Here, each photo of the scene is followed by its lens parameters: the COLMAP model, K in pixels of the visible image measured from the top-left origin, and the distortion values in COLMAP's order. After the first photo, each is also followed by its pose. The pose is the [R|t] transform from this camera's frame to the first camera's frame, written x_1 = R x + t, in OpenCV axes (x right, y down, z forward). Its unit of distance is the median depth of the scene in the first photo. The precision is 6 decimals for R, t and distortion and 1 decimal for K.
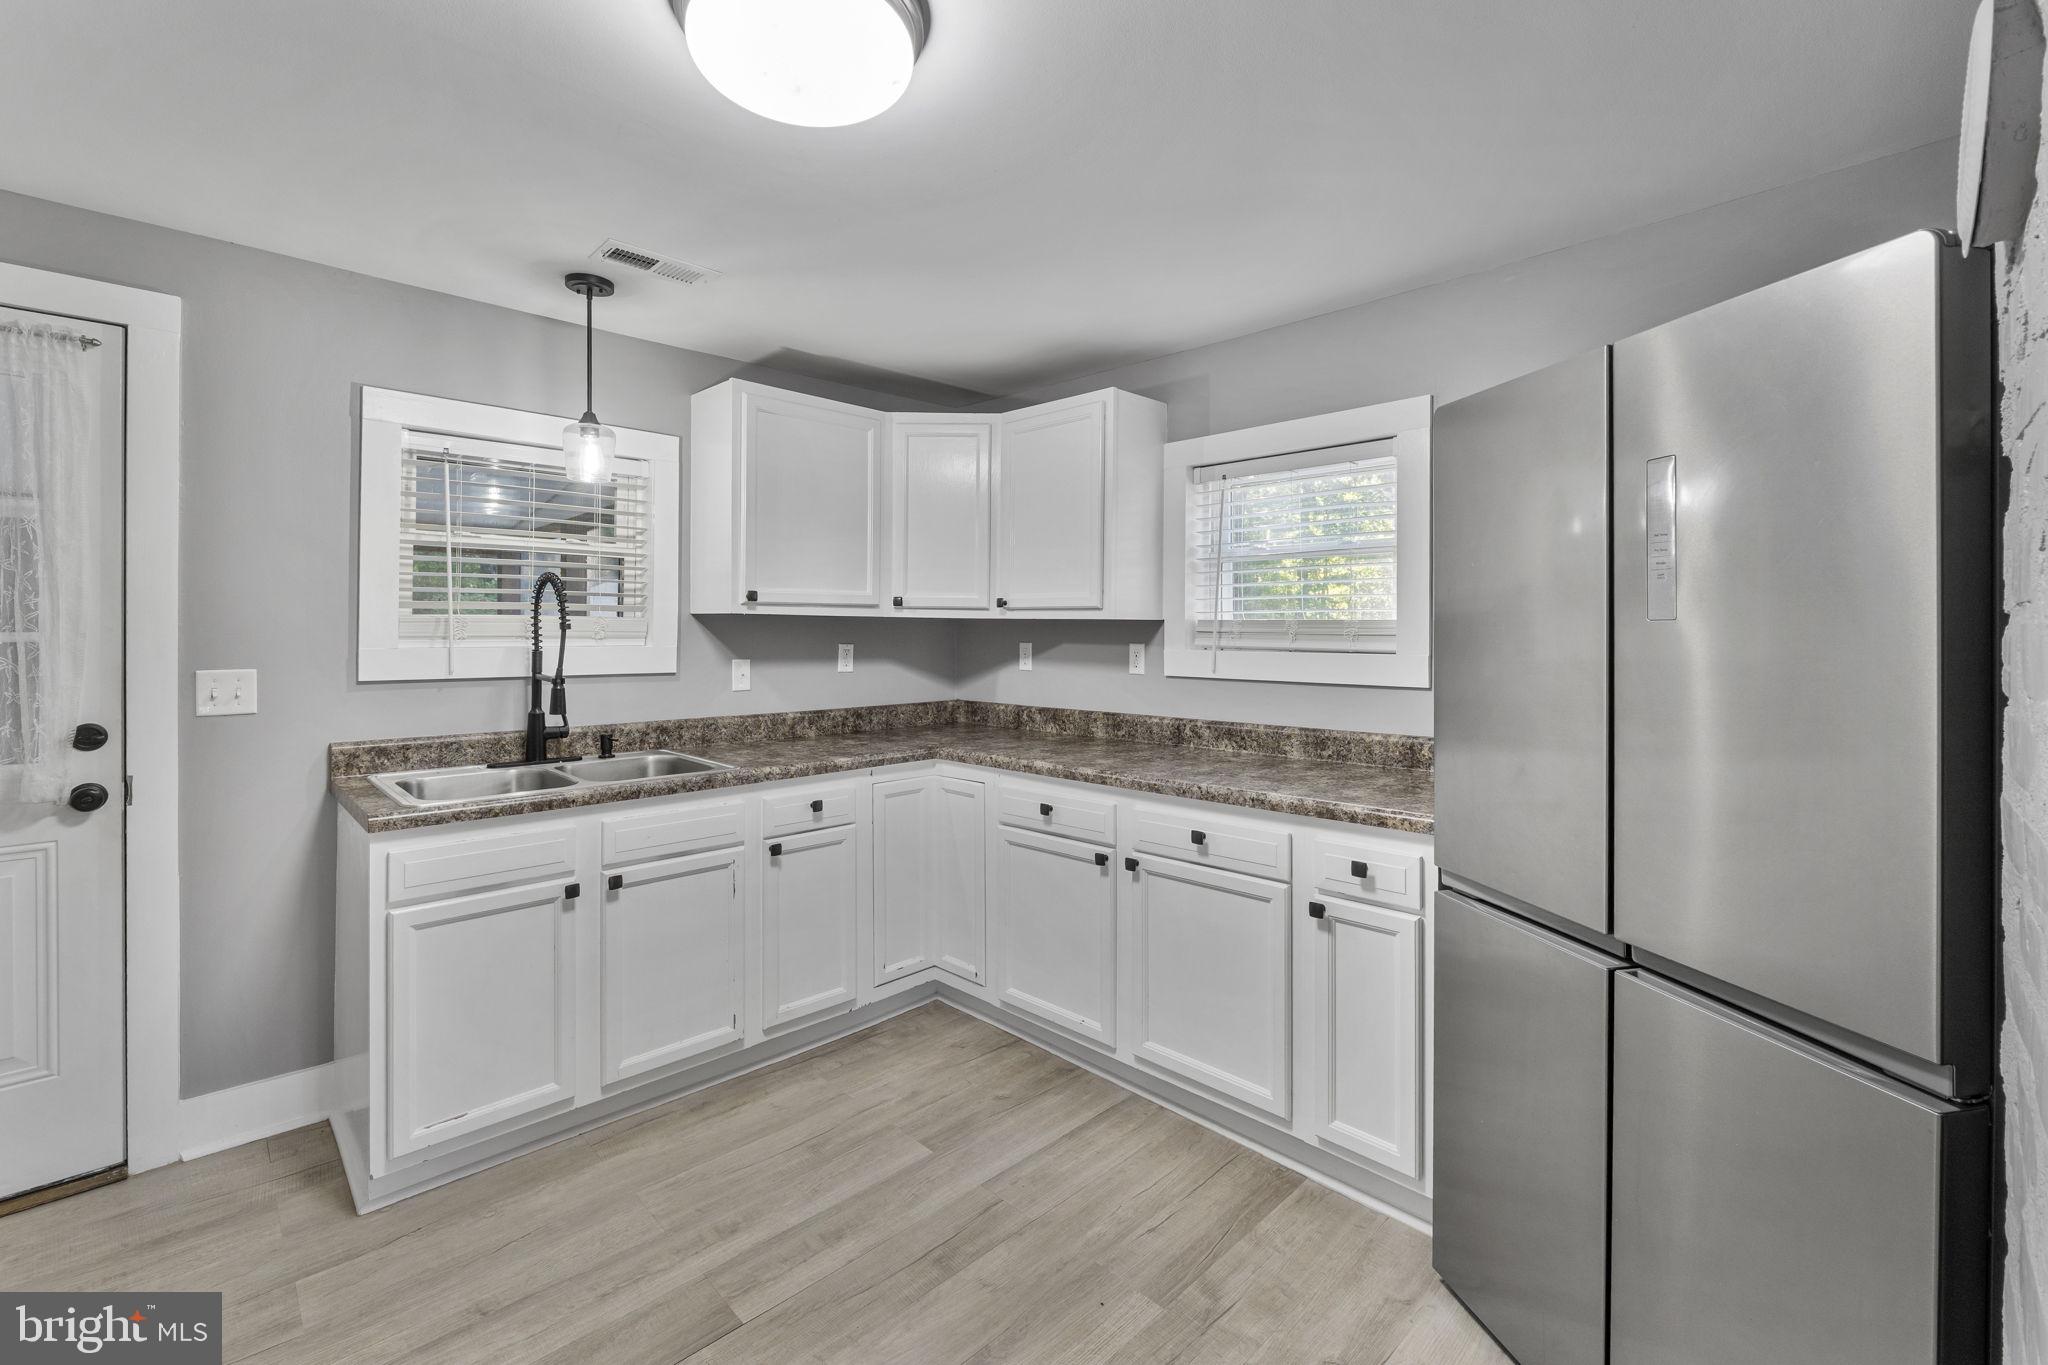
lens RADIAL K [[867.1, 0, 1027.9], [0, 867.1, 629.5], [0, 0, 1]] dist [-0.011150, -0.000460]
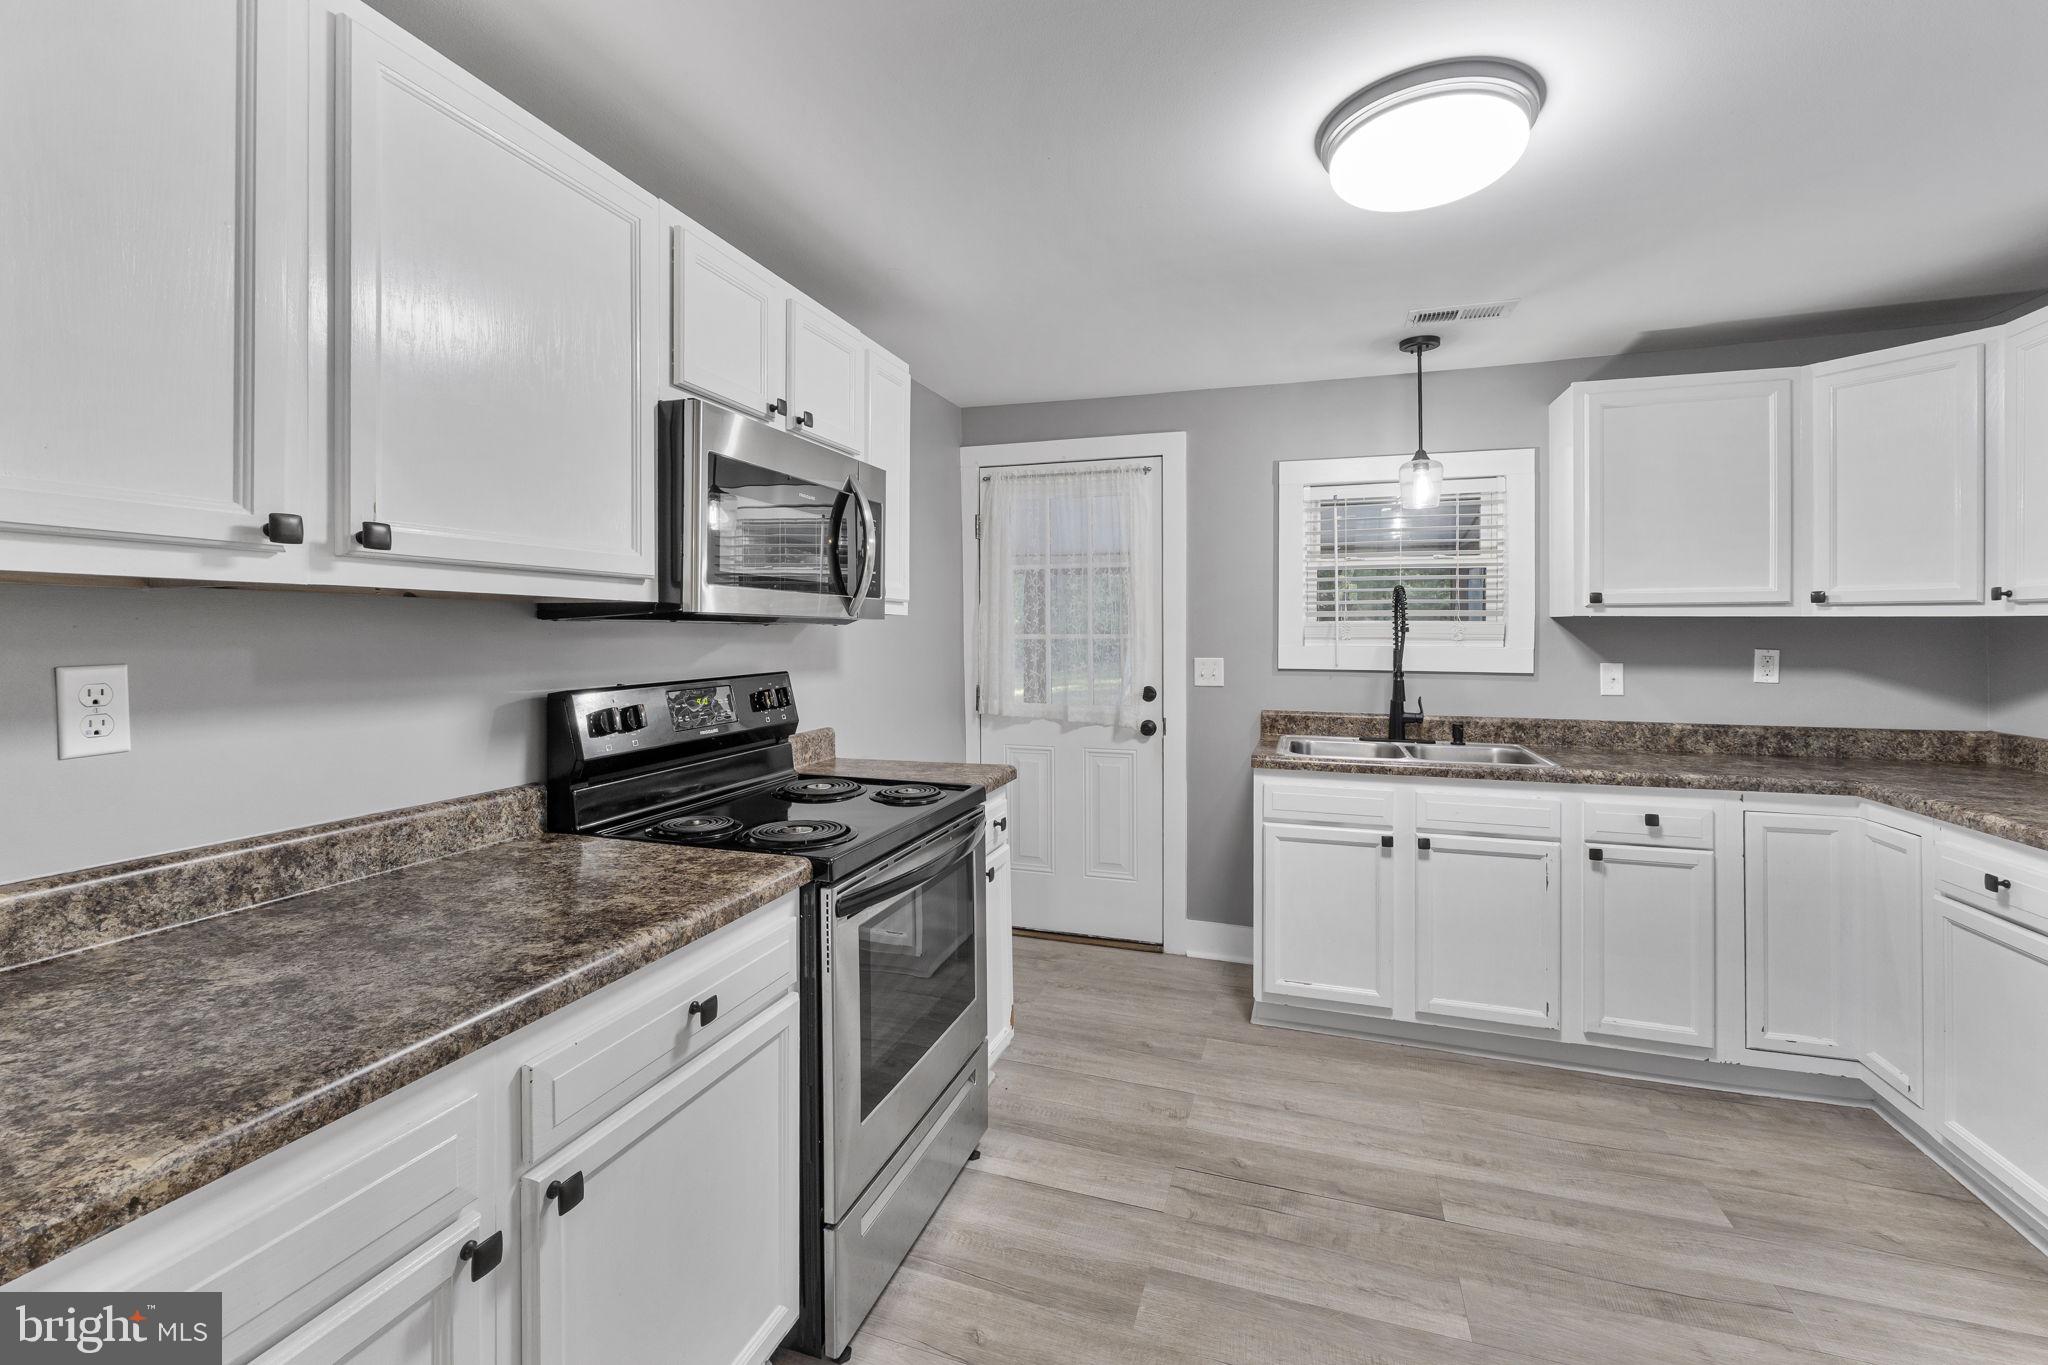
lens RADIAL K [[867.1, 0, 1016.1], [0, 867.1, 635.3], [0, 0, 1]] dist [-0.011150, -0.000460]
pose [[0.448719, 0.000975, -0.893672, 0.291888], [-0.000086, 0.999999, 0.001048, 0.002941], [0.893673, -0.000393, 0.448719, -0.034404]]
